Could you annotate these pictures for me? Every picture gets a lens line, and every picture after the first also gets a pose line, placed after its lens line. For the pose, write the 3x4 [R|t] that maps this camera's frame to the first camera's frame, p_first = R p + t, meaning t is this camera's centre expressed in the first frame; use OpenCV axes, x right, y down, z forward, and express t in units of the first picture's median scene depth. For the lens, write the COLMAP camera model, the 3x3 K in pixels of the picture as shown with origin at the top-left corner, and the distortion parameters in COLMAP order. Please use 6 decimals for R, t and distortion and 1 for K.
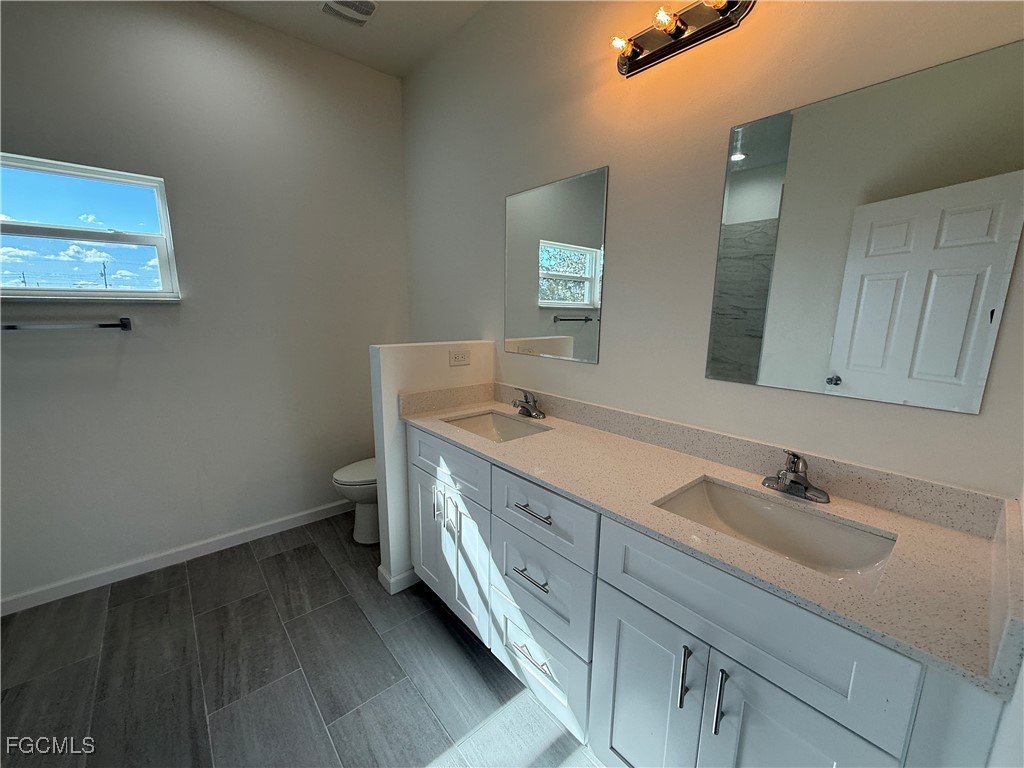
lens RADIAL K [[408.6, 0, 509.7], [0, 408.6, 385.9], [0, 0, 1]] dist [-0.000071, 0.000108]
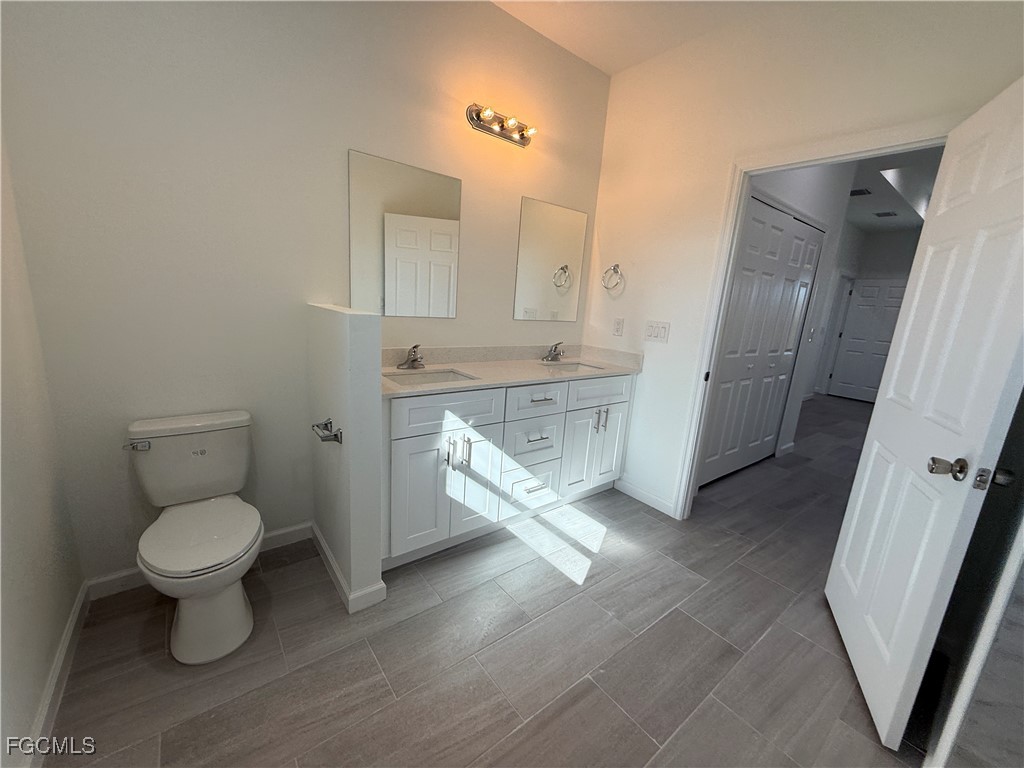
lens RADIAL K [[408.6, 0, 509.7], [0, 408.6, 385.9], [0, 0, 1]] dist [-0.000071, 0.000108]
pose [[0.040569, -0.218899, 0.974904, -1.347407], [0.113331, 0.970419, 0.213176, -0.117885], [-0.992729, 0.101838, 0.064176, 0.820681]]
